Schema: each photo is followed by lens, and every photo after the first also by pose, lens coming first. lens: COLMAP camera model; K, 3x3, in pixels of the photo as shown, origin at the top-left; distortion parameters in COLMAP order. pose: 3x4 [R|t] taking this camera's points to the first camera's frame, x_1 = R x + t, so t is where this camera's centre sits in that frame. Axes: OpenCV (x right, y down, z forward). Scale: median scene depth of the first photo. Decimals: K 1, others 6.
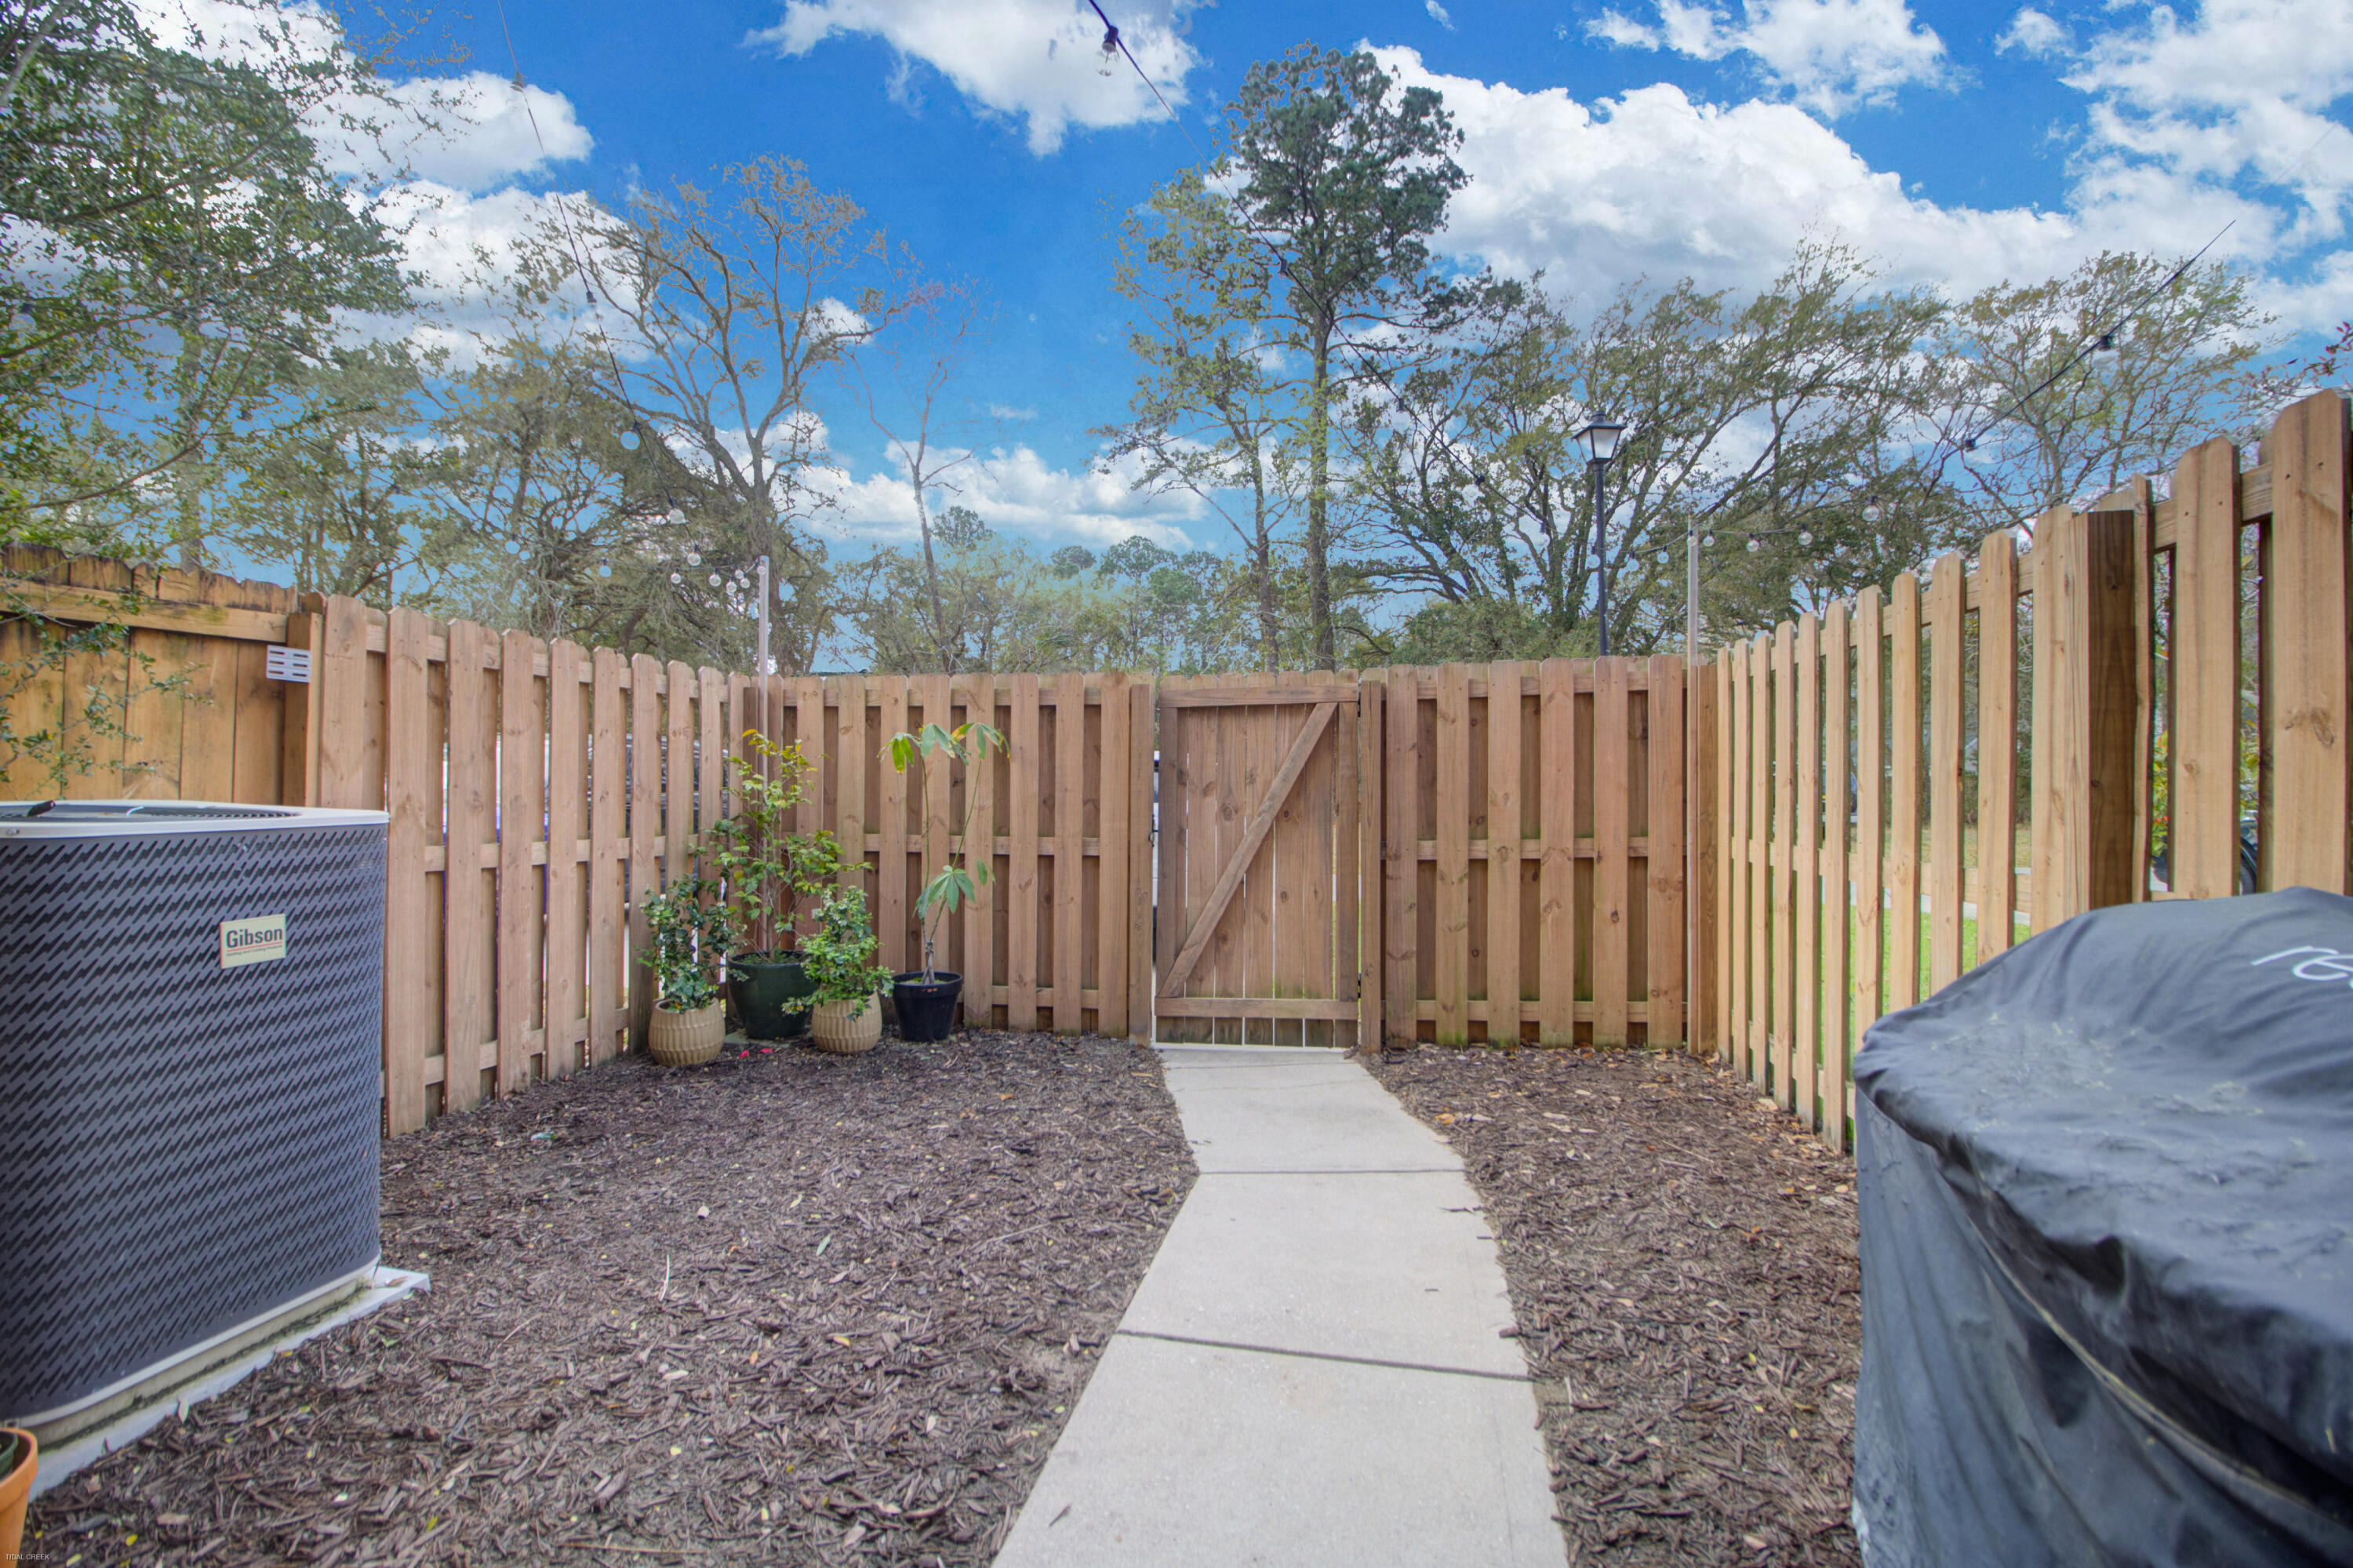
lens RADIAL K [[1079.1, 0, 1176.5], [0, 1079.1, 784.0], [0, 0, 1]] dist [-0.003130, -0.010943]
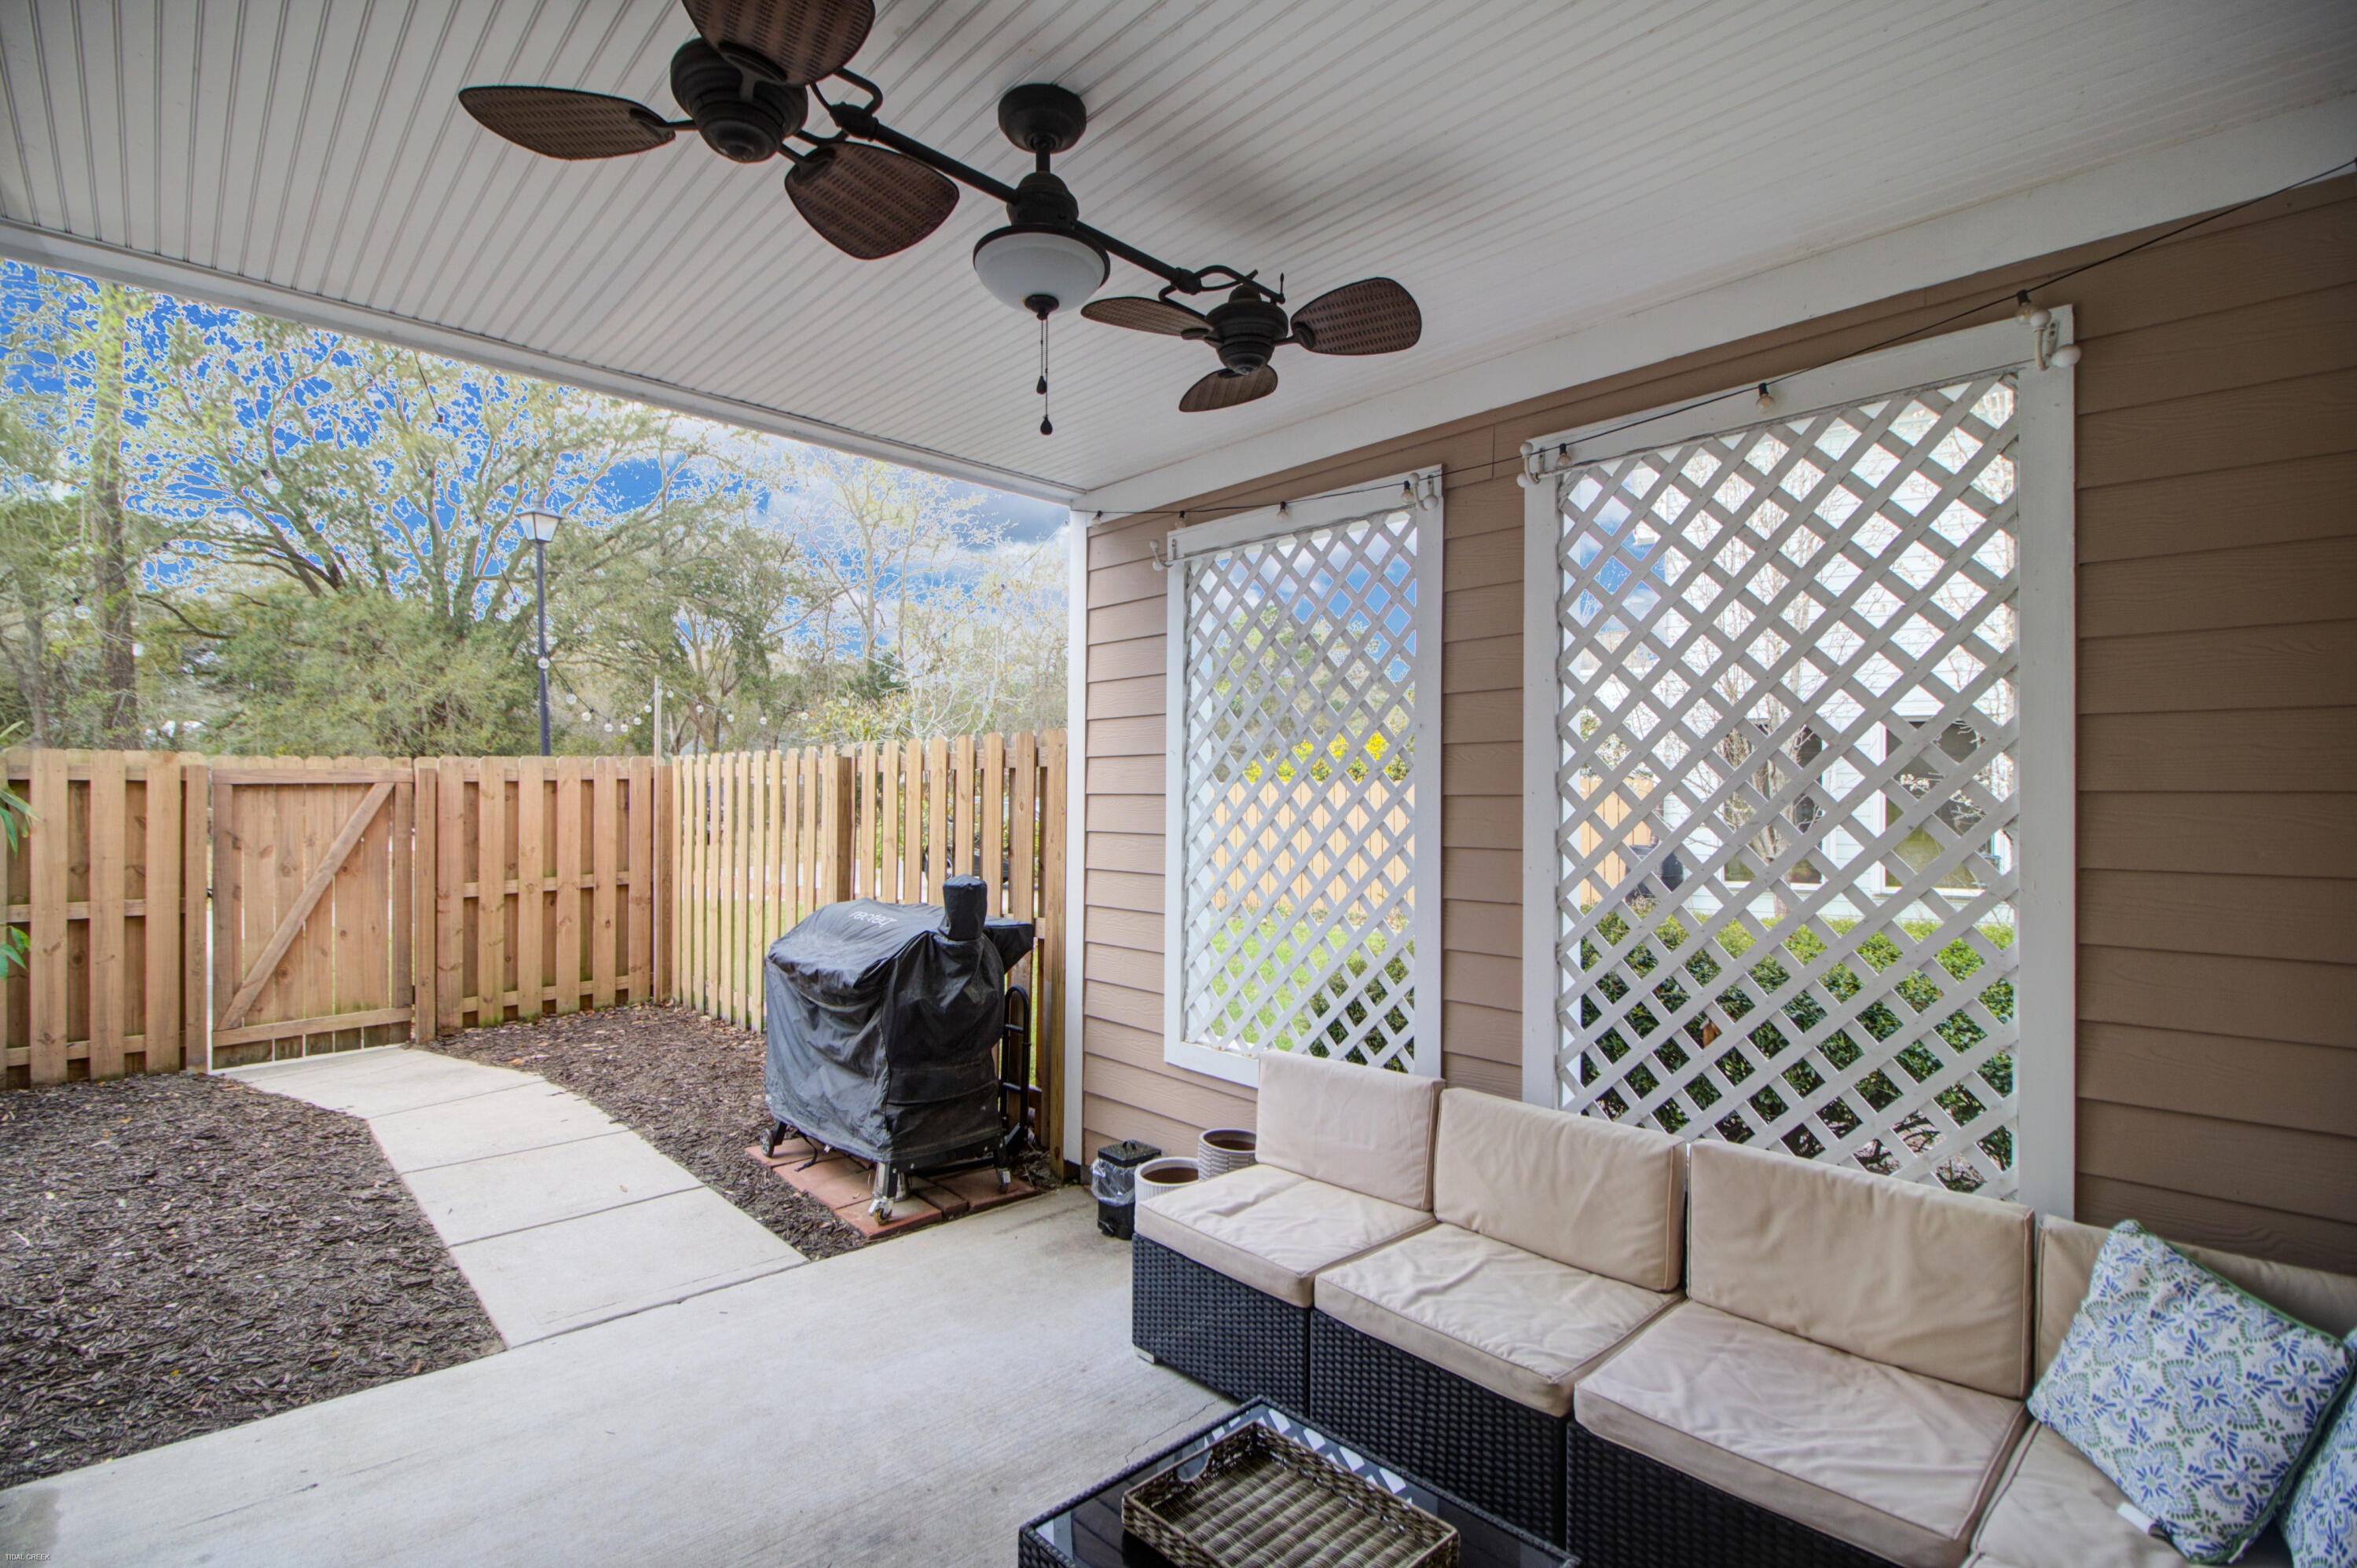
lens RADIAL K [[1080.8, 0, 1178.5], [0, 1080.8, 784.0], [0, 0, 1]] dist [-0.003130, -0.010943]
pose [[0.572079, 0.003495, 0.820191, -0.392005], [-0.003793, 0.999992, -0.001615, -0.077767], [-0.820190, -0.002186, 0.572088, -0.555454]]
